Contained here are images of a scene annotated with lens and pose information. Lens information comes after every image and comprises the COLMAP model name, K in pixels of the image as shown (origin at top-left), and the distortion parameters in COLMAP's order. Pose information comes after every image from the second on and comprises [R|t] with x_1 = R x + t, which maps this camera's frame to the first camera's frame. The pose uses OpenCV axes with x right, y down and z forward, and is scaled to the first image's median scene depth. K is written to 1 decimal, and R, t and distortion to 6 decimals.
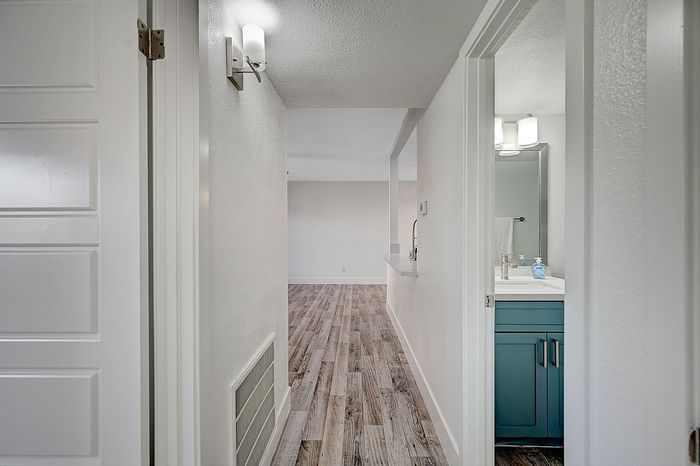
lens RADIAL K [[281.2, 0, 350.0], [0, 281.2, 233.0], [0, 0, 1]] dist [0.000266, 0.000028]
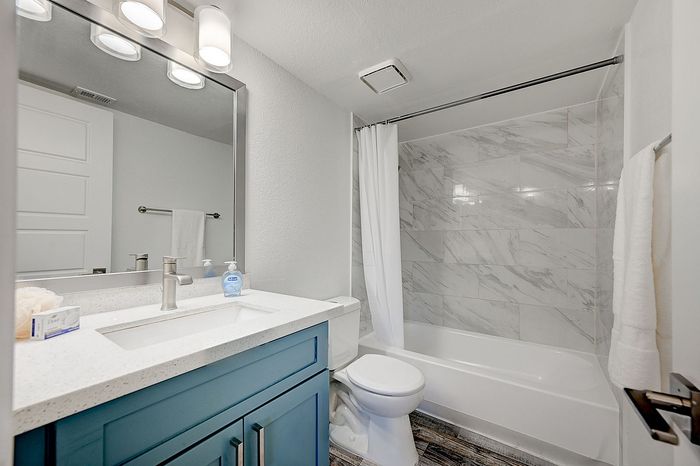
lens RADIAL K [[281.2, 0, 350.0], [0, 281.2, 233.0], [0, 0, 1]] dist [0.000266, 0.000028]
pose [[0.563468, 0.021844, 0.825849, 0.311618], [0.007535, 0.999473, -0.031577, 0.047377], [-0.826103, 0.024015, 0.563007, 0.446710]]
